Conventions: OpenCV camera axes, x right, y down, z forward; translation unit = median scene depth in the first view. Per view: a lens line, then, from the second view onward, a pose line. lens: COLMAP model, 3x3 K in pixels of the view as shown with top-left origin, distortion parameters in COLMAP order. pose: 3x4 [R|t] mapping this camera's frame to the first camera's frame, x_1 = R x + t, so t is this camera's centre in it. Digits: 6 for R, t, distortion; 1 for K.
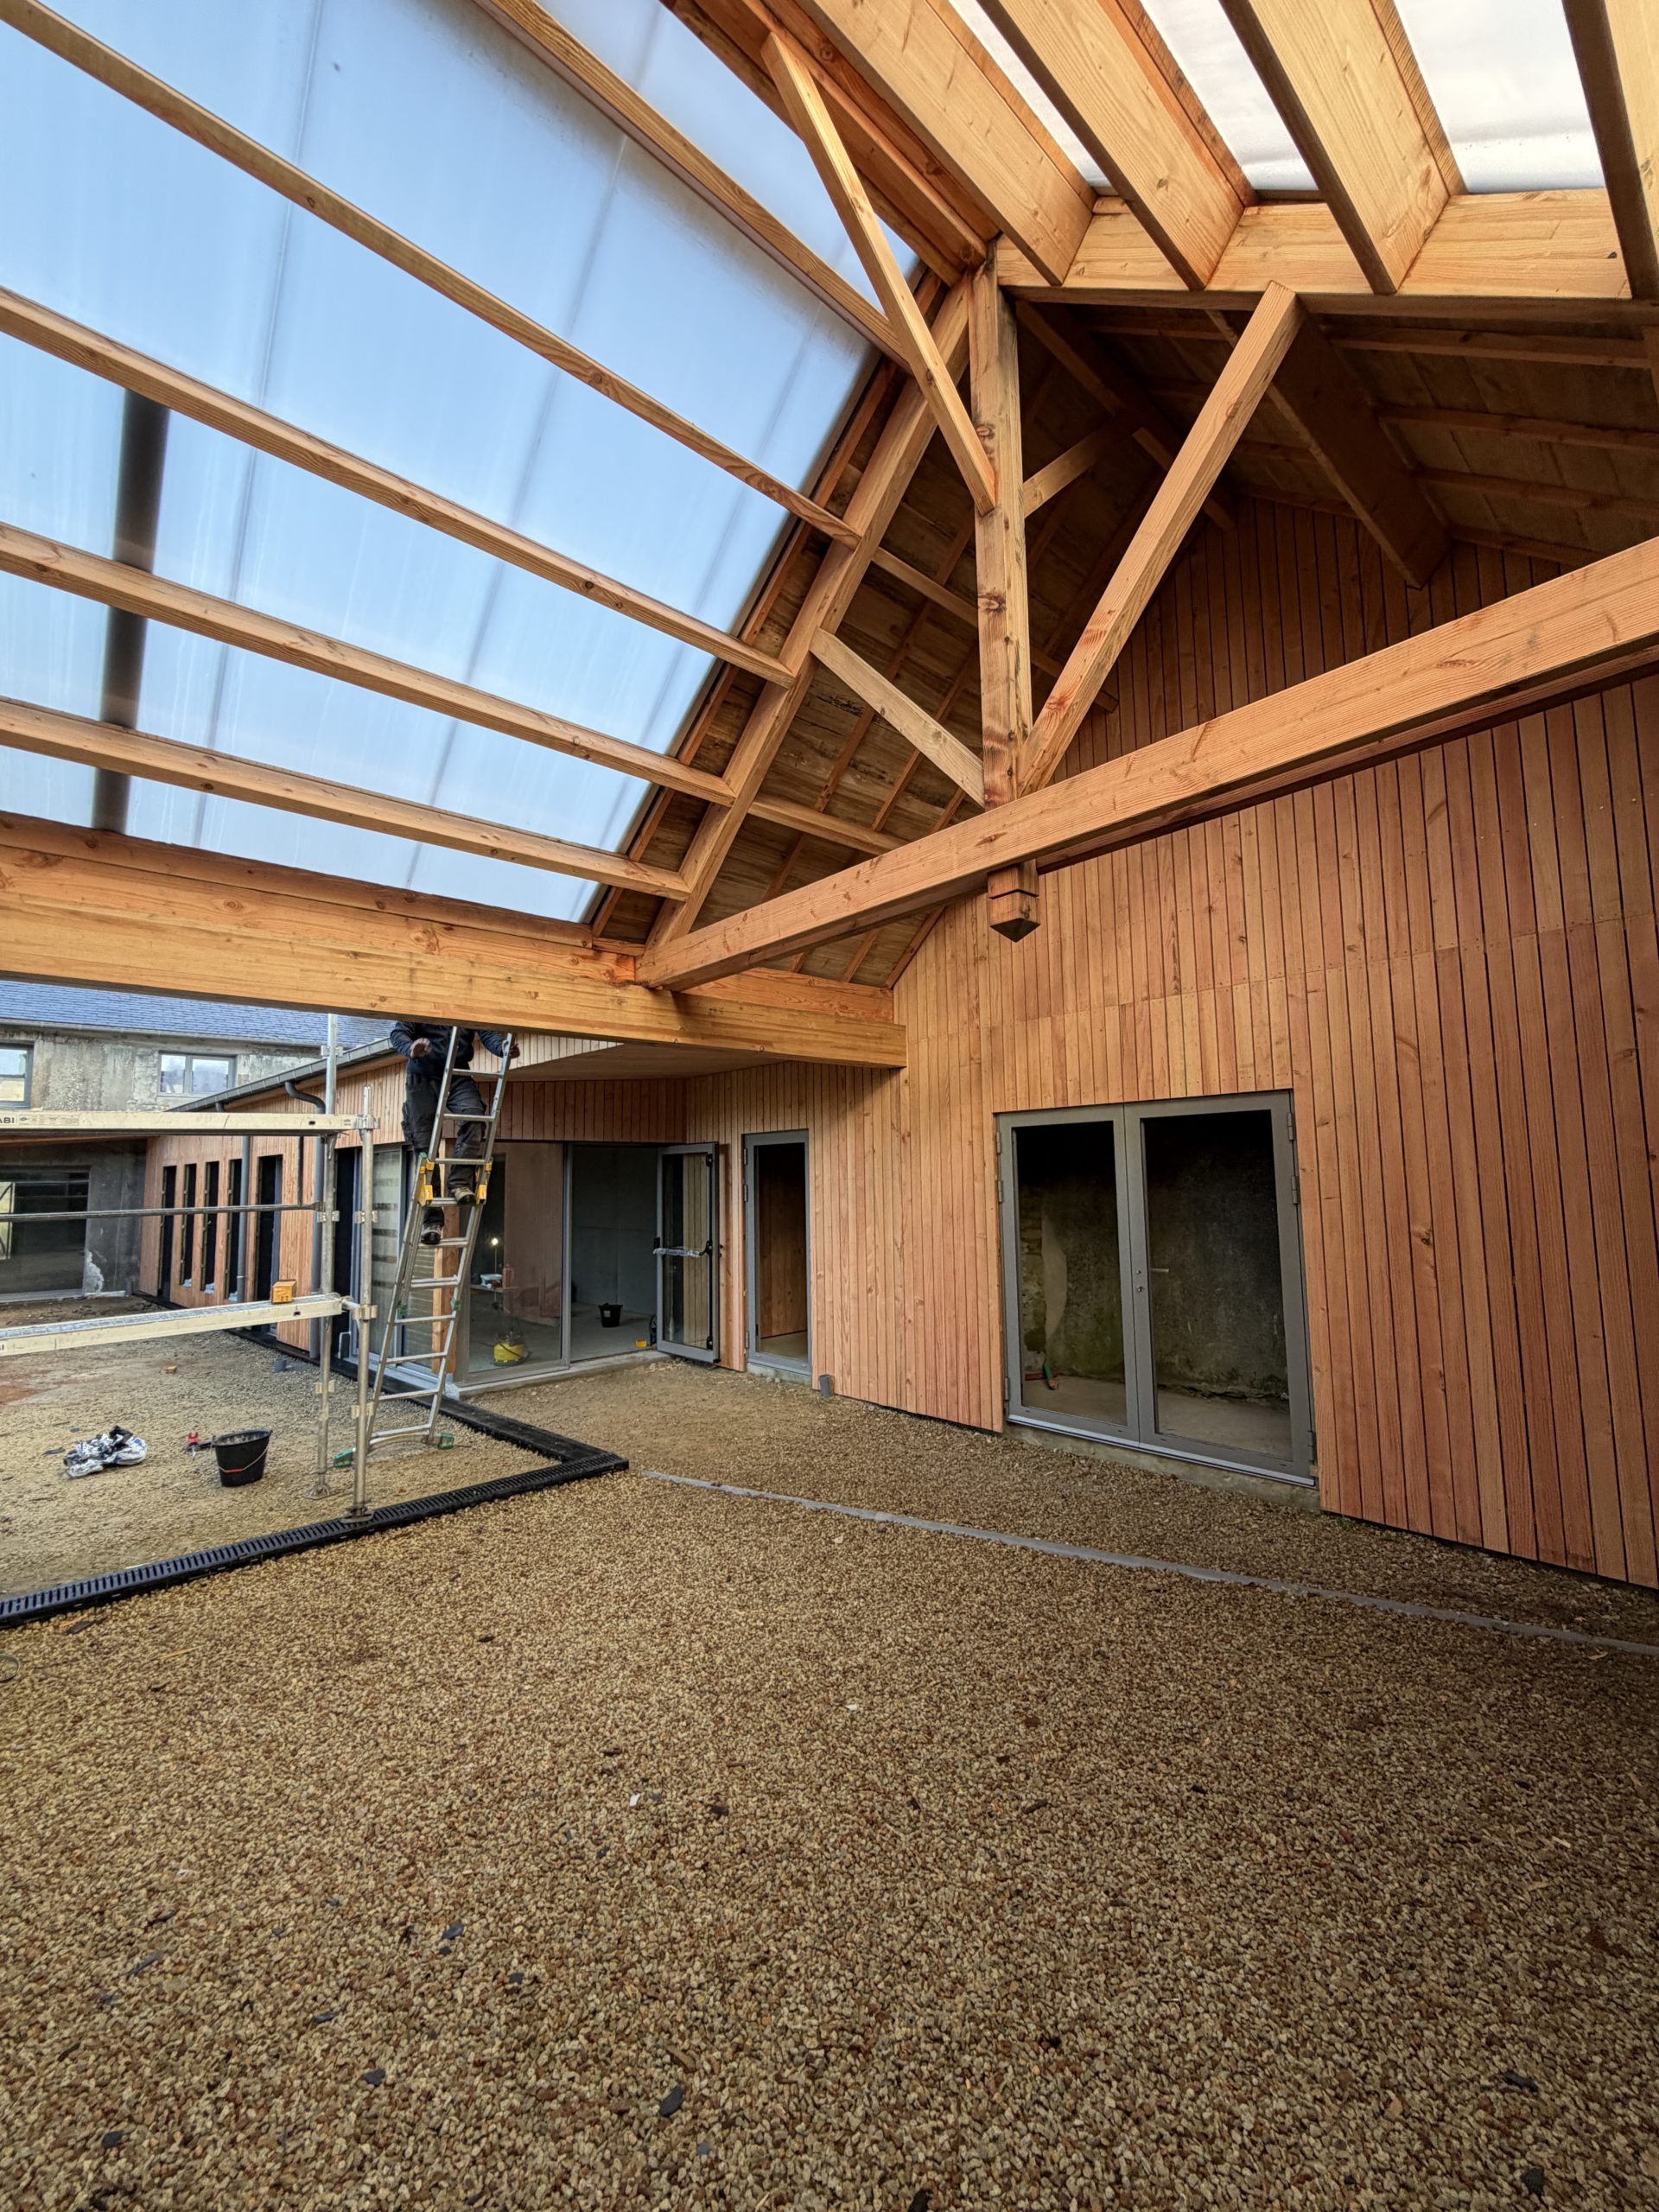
lens RADIAL K [[861.5, 0, 829.5], [0, 861.5, 1106.0], [0, 0, 1]] dist [-0.000736, -0.000015]
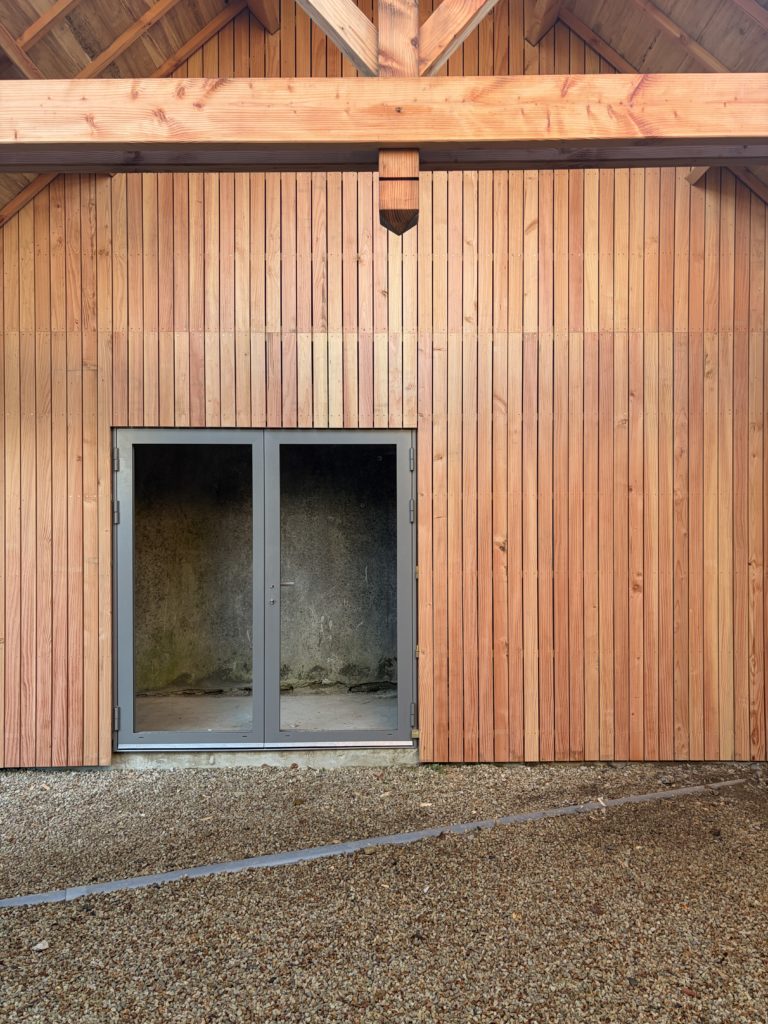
lens RADIAL K [[762.1, 0, 384.0], [0, 762.1, 512.0], [0, 0, 1]] dist [0.022268, -0.005815]
pose [[0.677089, 0.011796, 0.735807, -0.295065], [-0.072189, 0.996114, 0.050460, 0.050152], [-0.732352, -0.087283, 0.675309, 0.314929]]
